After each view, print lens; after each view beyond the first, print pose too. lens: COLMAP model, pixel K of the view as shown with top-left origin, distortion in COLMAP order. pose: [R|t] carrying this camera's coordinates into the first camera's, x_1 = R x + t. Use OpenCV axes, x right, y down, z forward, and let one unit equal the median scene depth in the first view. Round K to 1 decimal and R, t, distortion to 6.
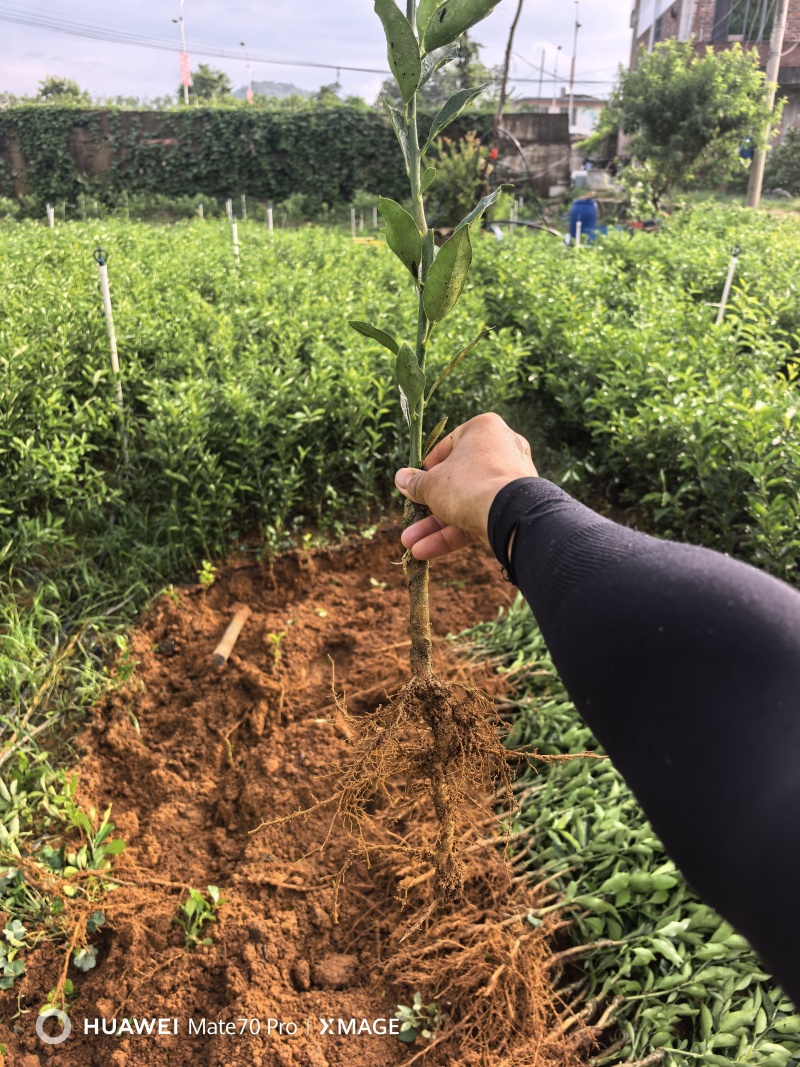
lens RADIAL K [[785.0, 0, 375.9], [0, 785.0, 530.6], [0, 0, 1]] dist [0.025351, -0.011964]
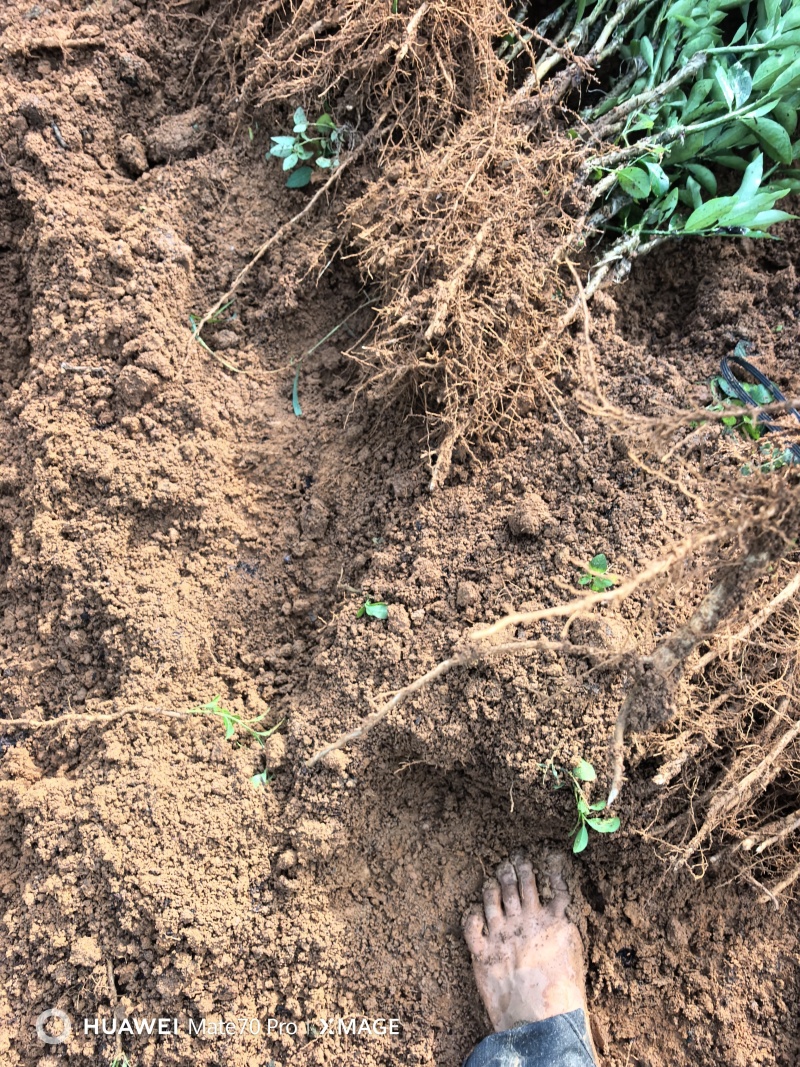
lens RADIAL K [[785.0, 0, 375.9], [0, 785.0, 530.6], [0, 0, 1]] dist [0.025351, -0.011964]
pose [[0.961252, -0.264588, -0.077379, 0.073295], [0.230345, 0.616710, 0.752735, 0.347445], [-0.151444, -0.741392, 0.653761, 0.360874]]
